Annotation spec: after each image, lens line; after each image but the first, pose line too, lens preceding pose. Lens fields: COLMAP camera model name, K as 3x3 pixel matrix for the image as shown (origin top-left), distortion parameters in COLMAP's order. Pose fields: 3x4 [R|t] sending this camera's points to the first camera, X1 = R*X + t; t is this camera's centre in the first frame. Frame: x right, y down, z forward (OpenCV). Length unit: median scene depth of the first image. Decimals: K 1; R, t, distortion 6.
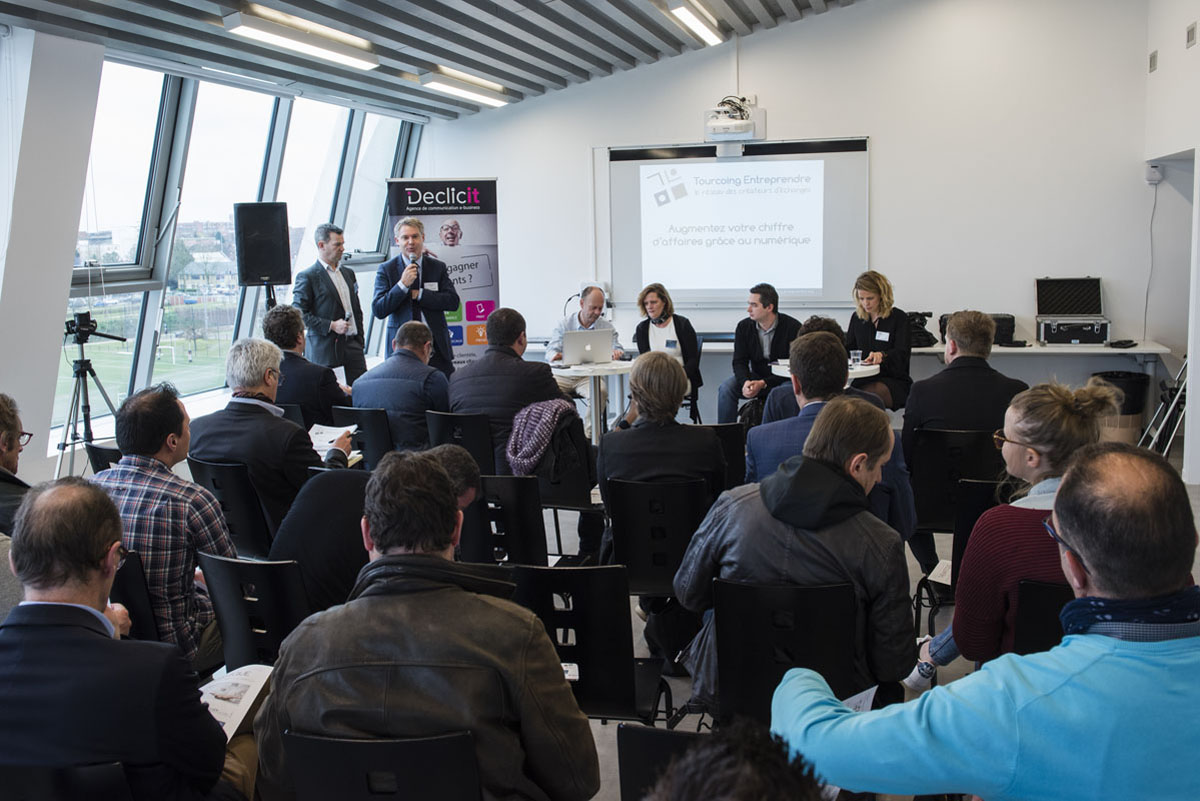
lens RADIAL K [[1154.9, 0, 623.7], [0, 1154.9, 373.2], [0, 0, 1]] dist [-0.013631, 0.000000]
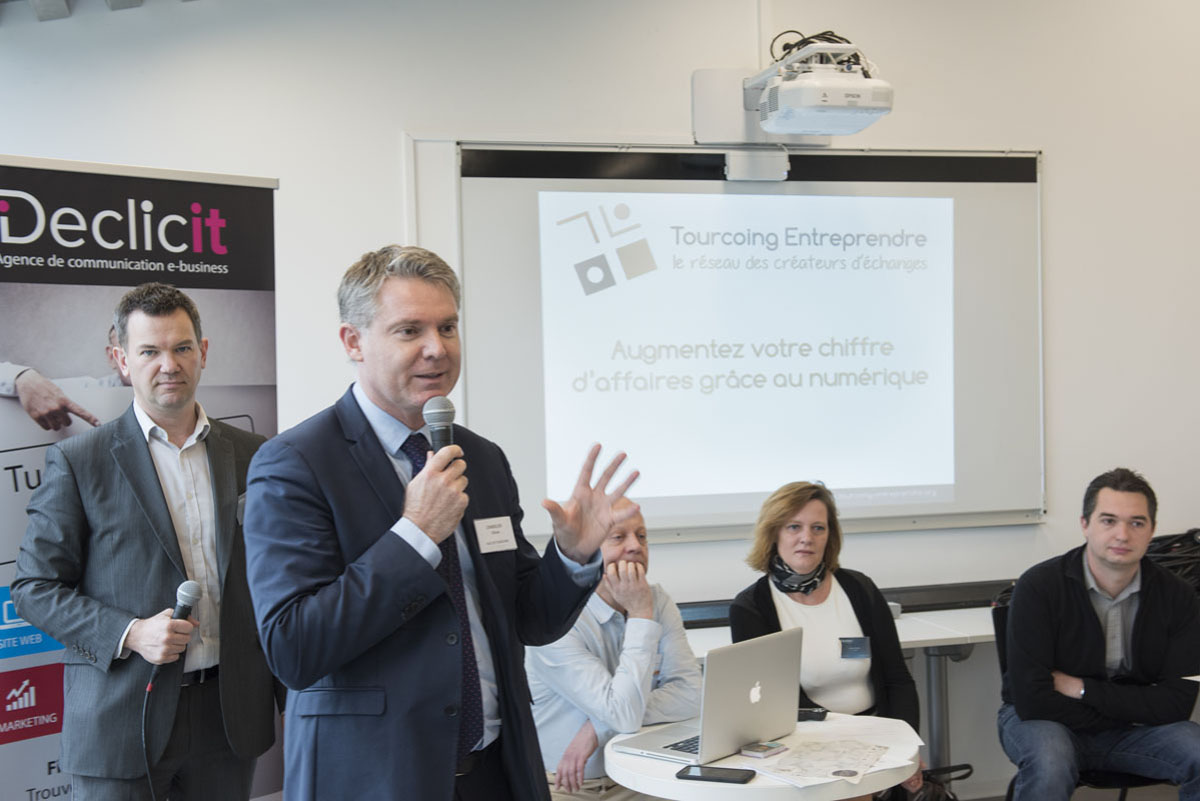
lens RADIAL K [[1514.2, 0, 645.7], [0, 1514.2, 432.3], [0, 0, 1]] dist [0.076453, 0.000000]
pose [[0.861471, -0.016576, 0.507537, -0.240597], [0.067343, 0.994368, -0.081831, -0.056458], [-0.503322, 0.104674, 0.857736, 0.587590]]
